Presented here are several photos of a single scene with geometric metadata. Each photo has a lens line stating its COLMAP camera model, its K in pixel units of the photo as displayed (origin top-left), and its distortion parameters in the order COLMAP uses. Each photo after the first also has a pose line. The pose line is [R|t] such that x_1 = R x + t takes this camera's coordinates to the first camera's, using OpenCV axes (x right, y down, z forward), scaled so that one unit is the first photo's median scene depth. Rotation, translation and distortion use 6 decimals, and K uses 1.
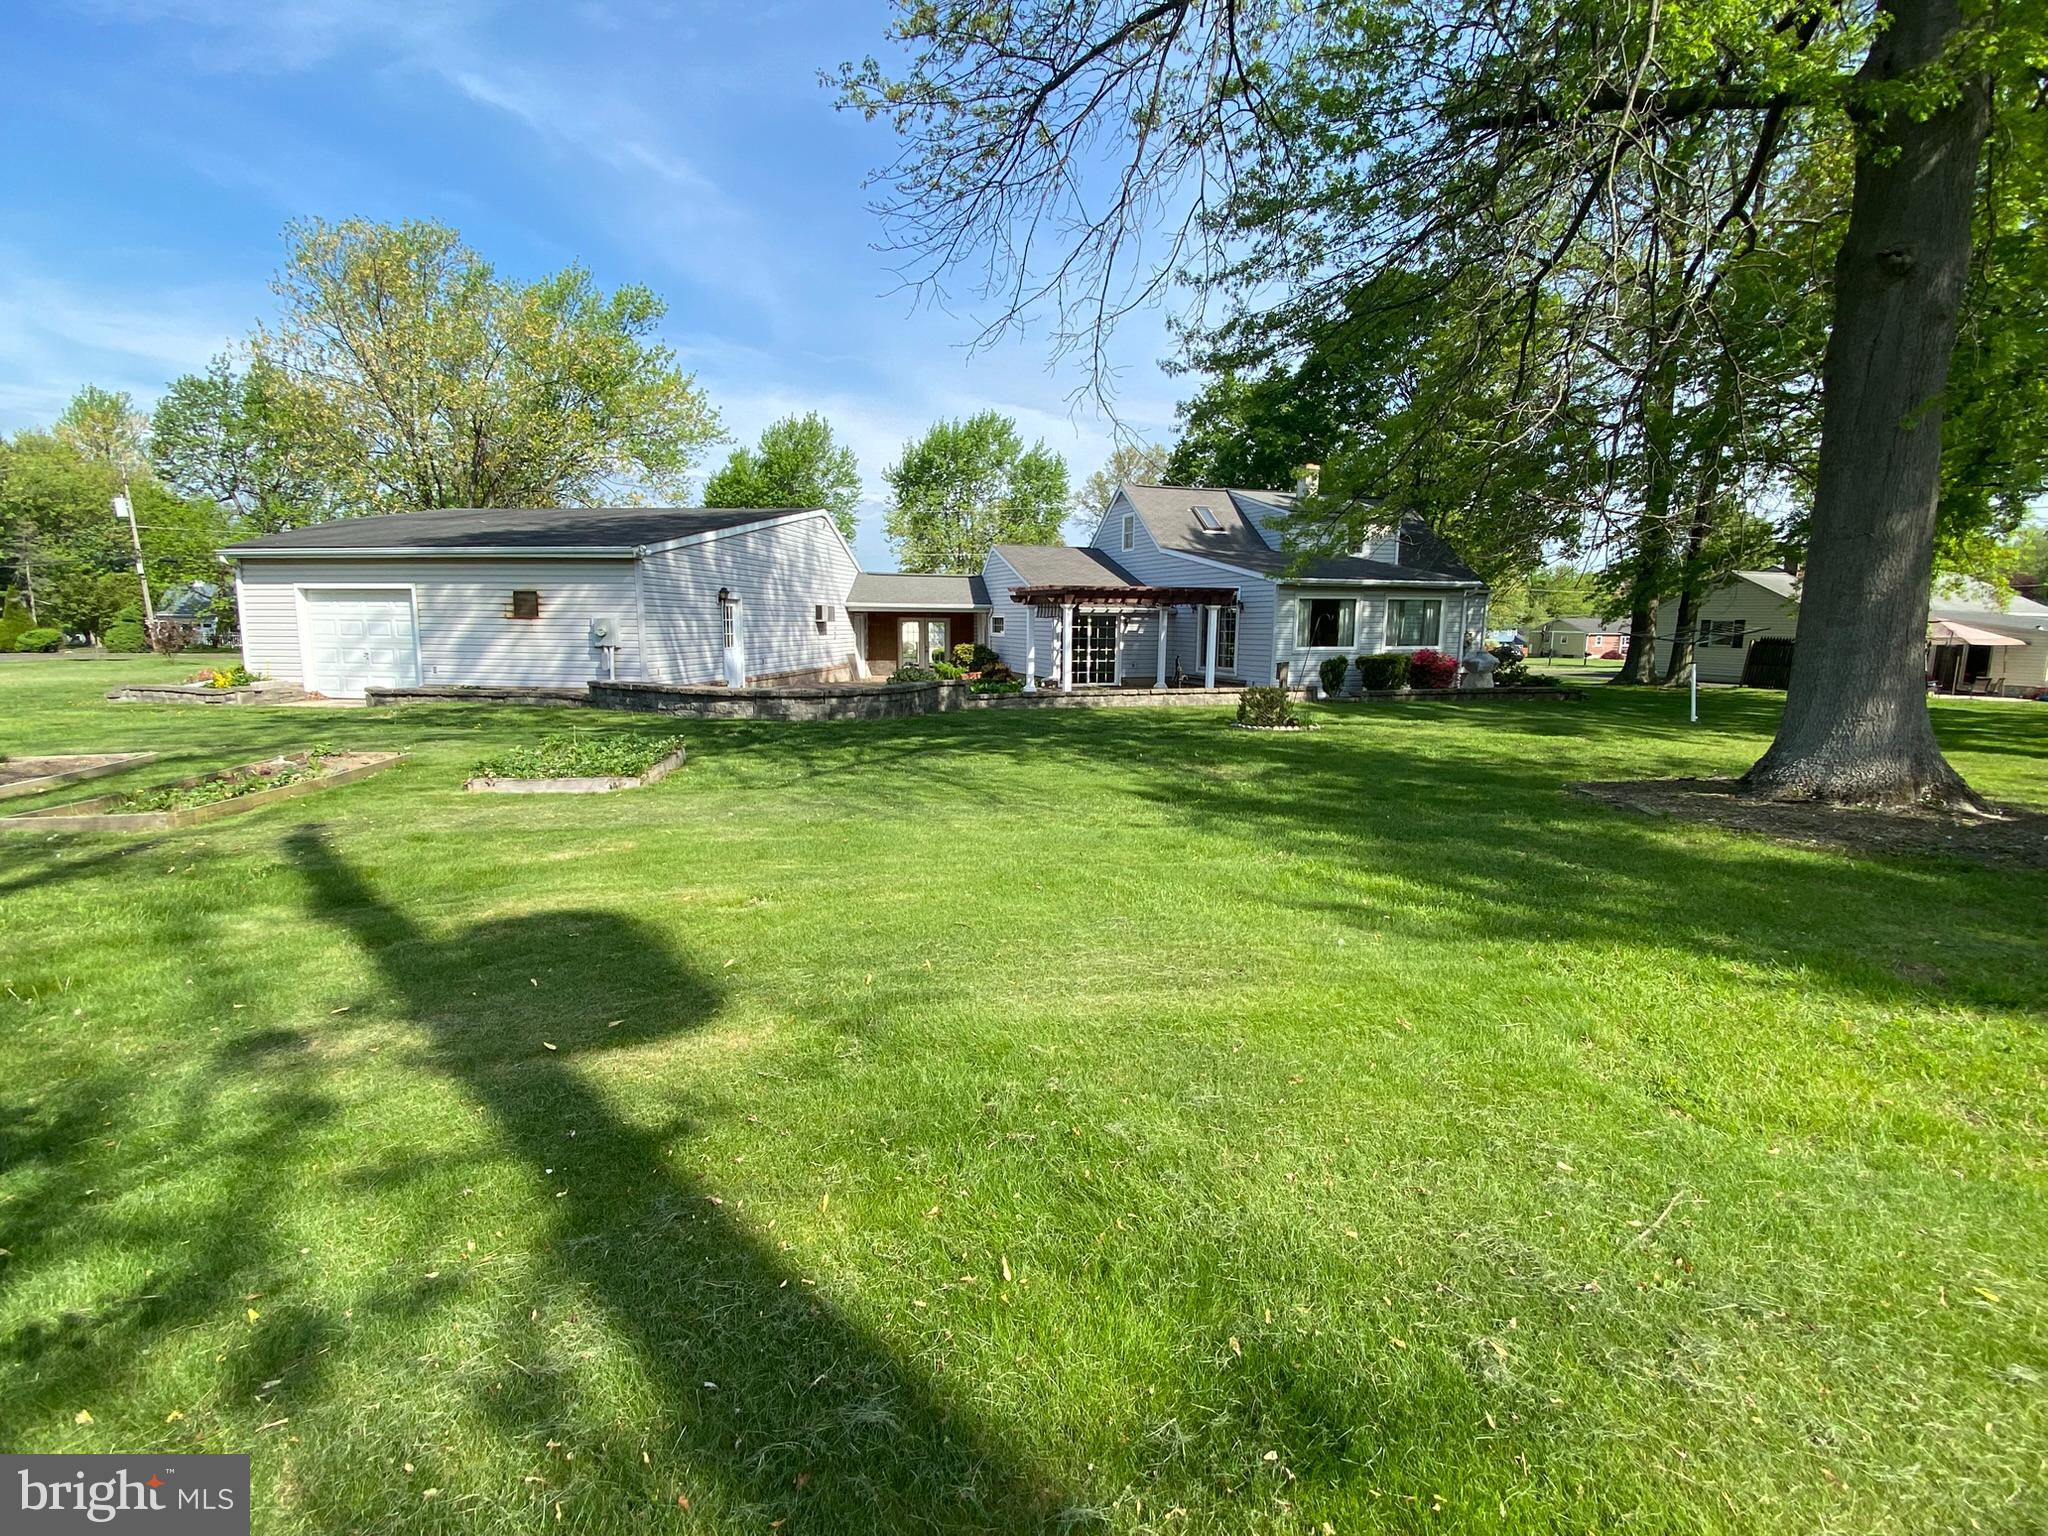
lens RADIAL K [[926.7, 0, 1020.8], [0, 926.7, 781.1], [0, 0, 1]] dist [-0.004459, -0.011565]
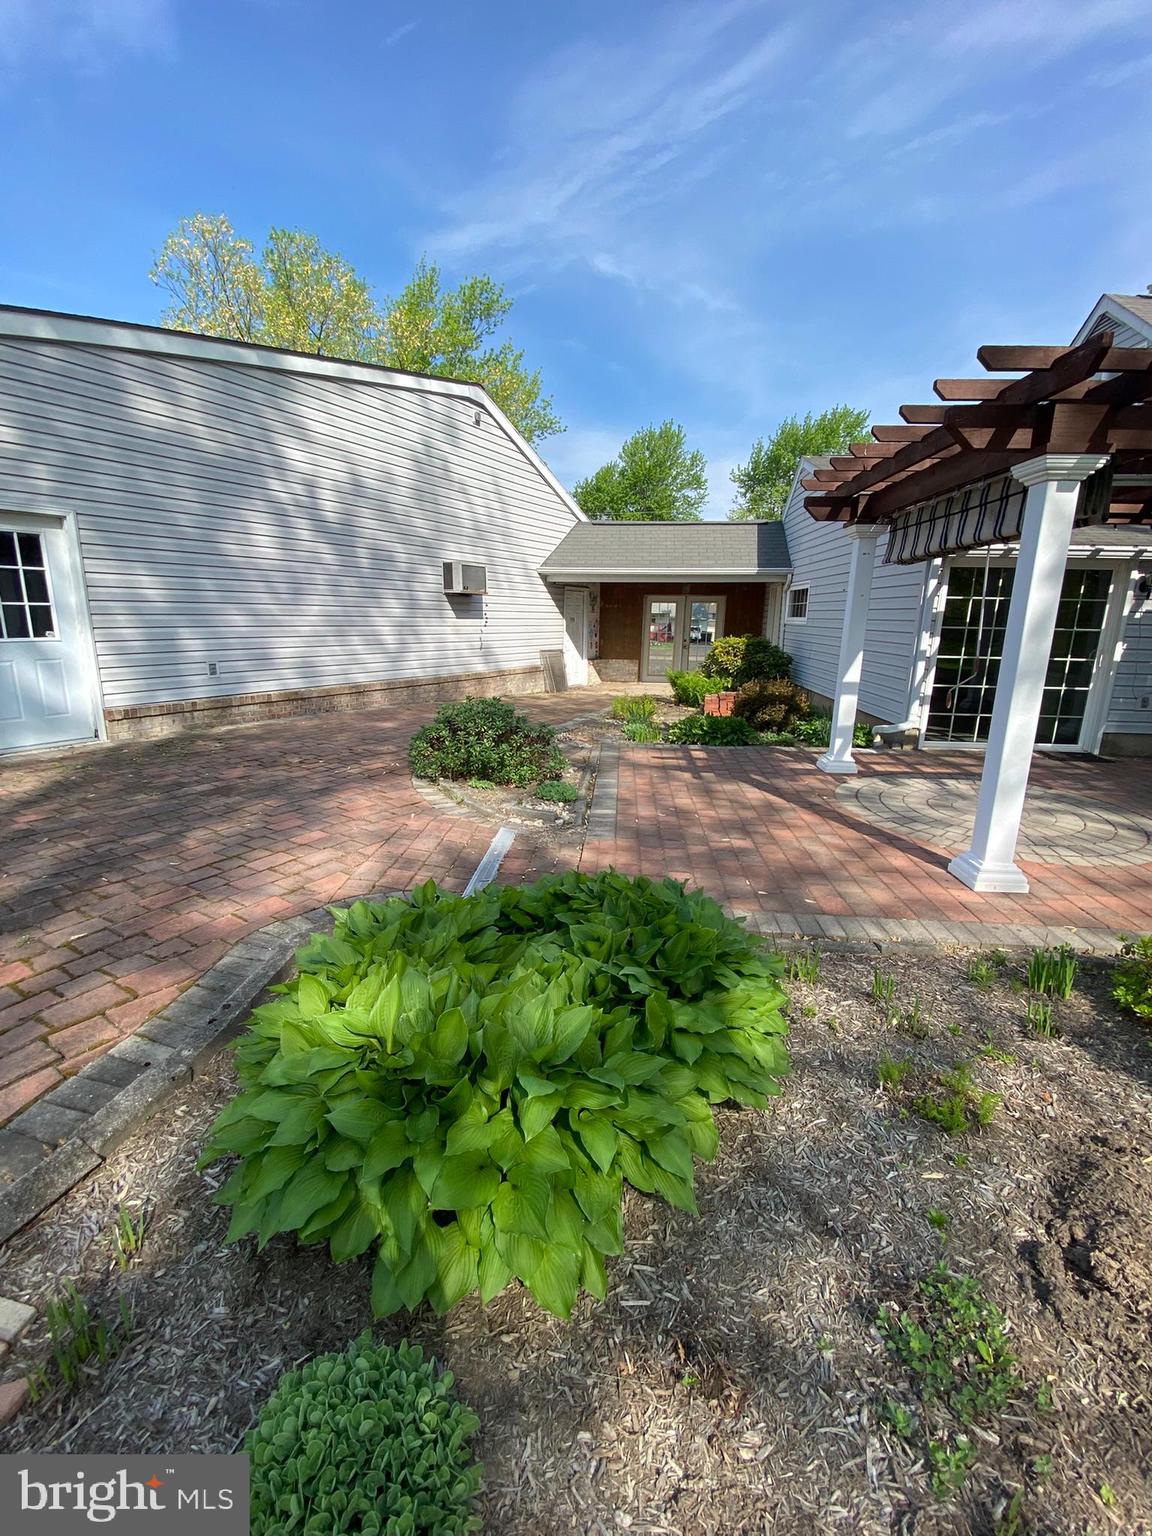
lens RADIAL K [[625.6, 0, 562.0], [0, 625.6, 771.9], [0, 0, 1]] dist [0.008143, -0.014448]
pose [[0.909114, 0.105508, -0.402963, 0.021289], [-0.077280, 0.993317, 0.085730, -0.221090], [0.409315, -0.046797, 0.911192, 1.466537]]
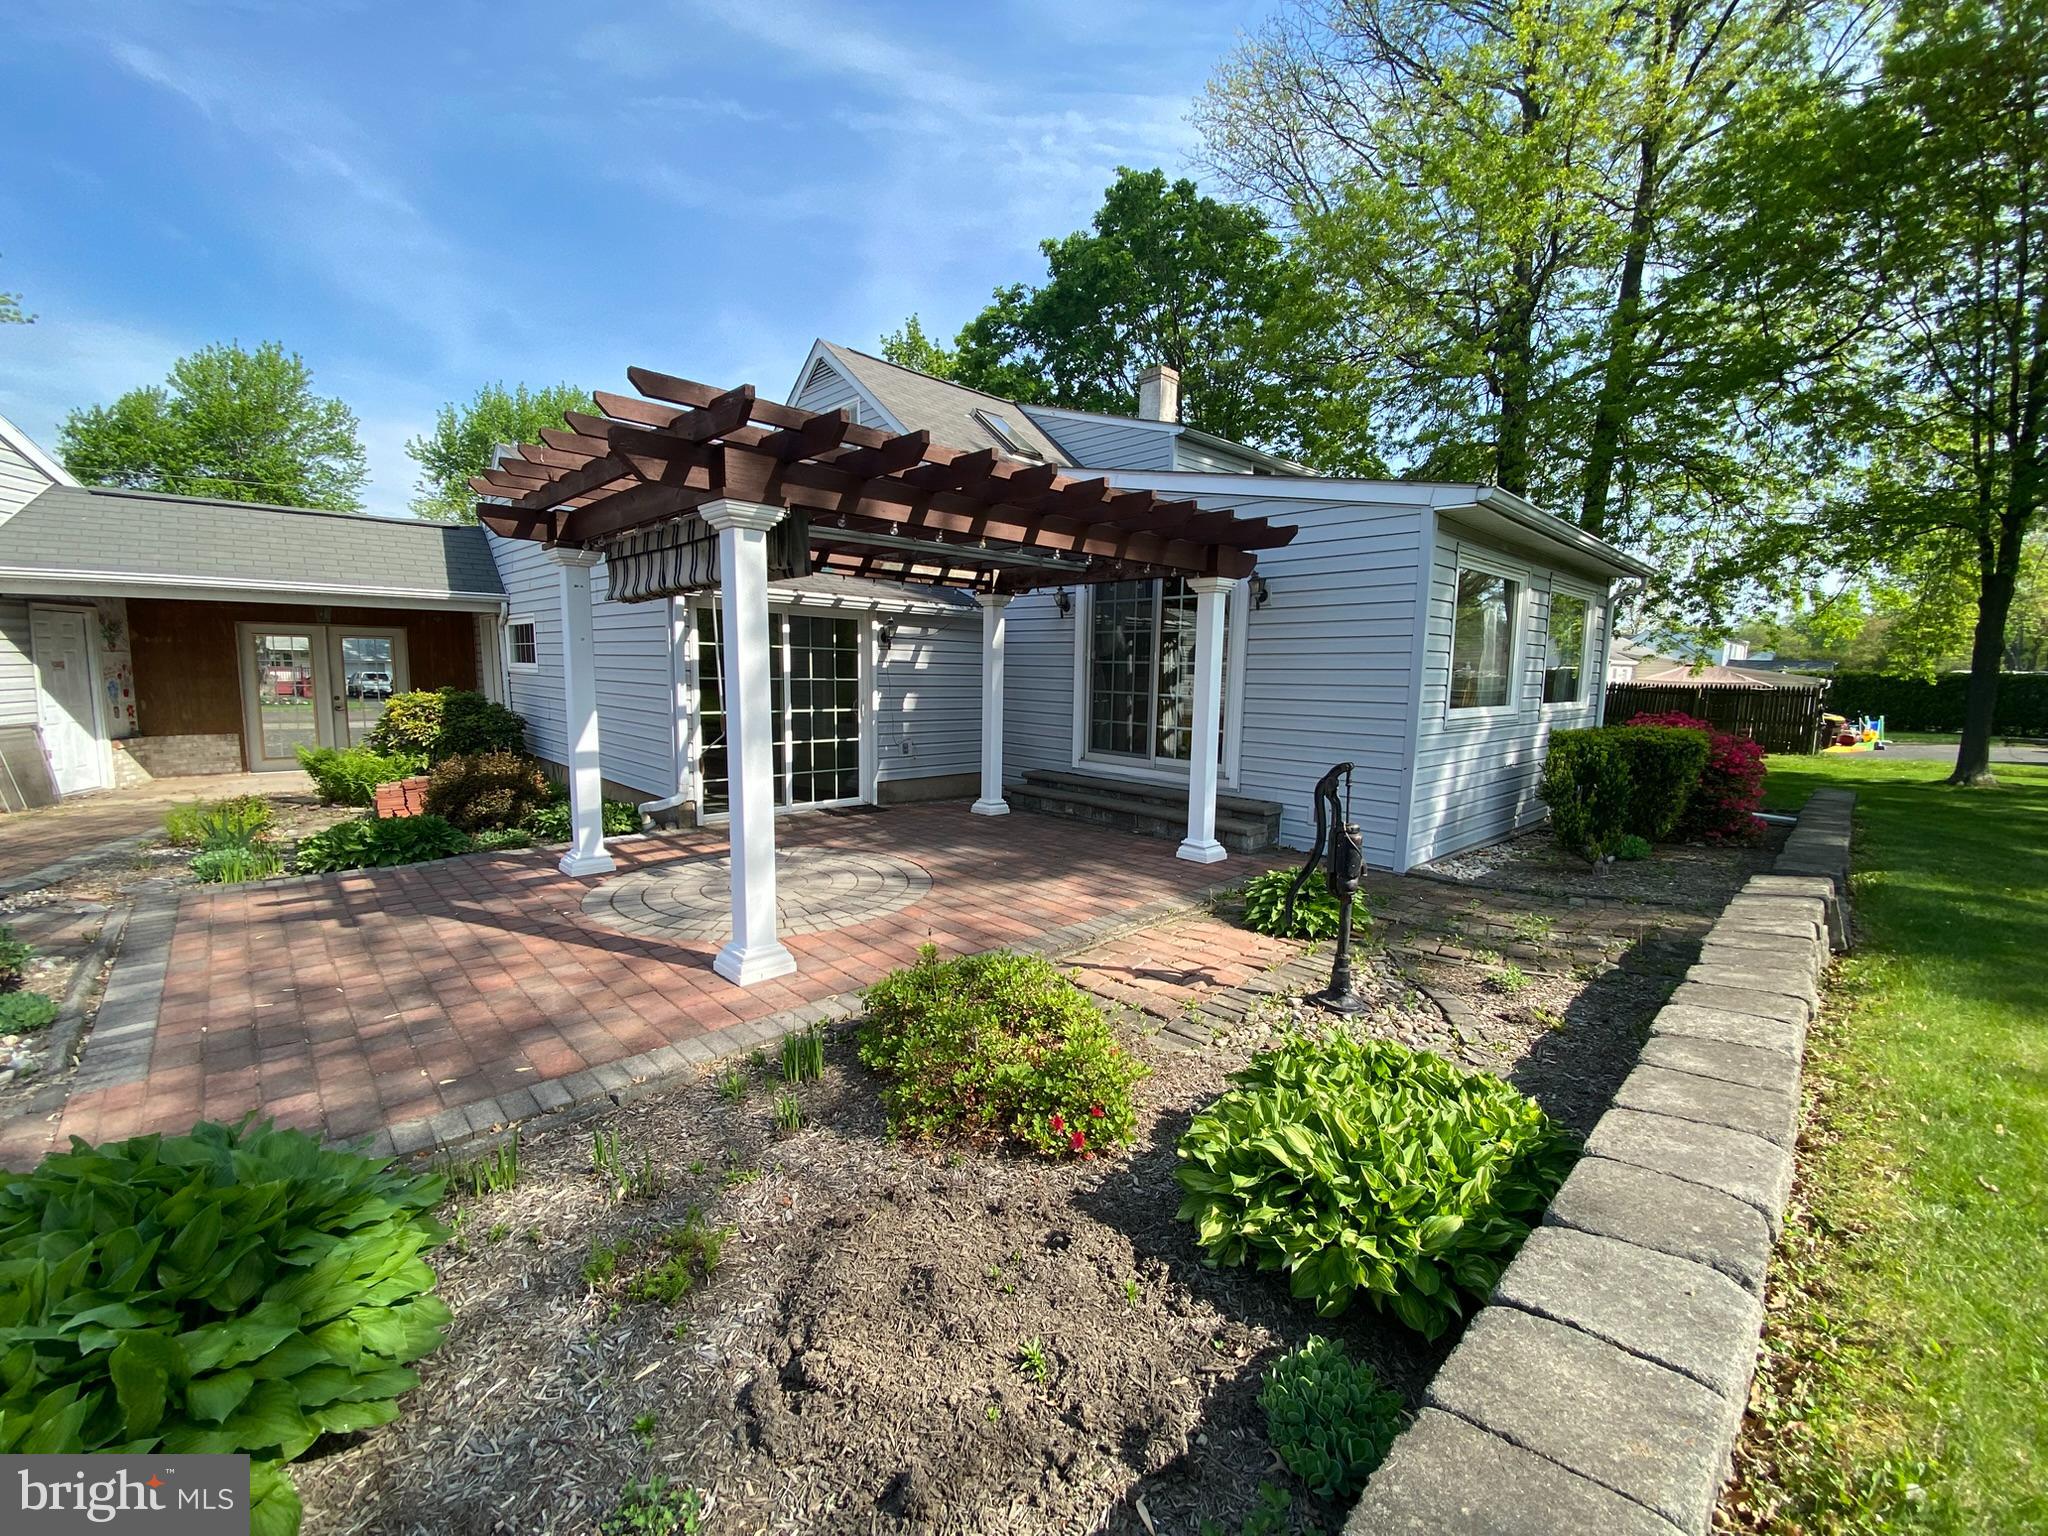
lens RADIAL K [[834.2, 0, 1035.3], [0, 834.2, 771.9], [0, 0, 1]] dist [0.008143, -0.014448]
pose [[0.906069, -0.040020, 0.421233, 0.051557], [0.059060, 0.997733, -0.032247, -0.223013], [-0.418988, 0.054096, 0.906379, 1.455890]]
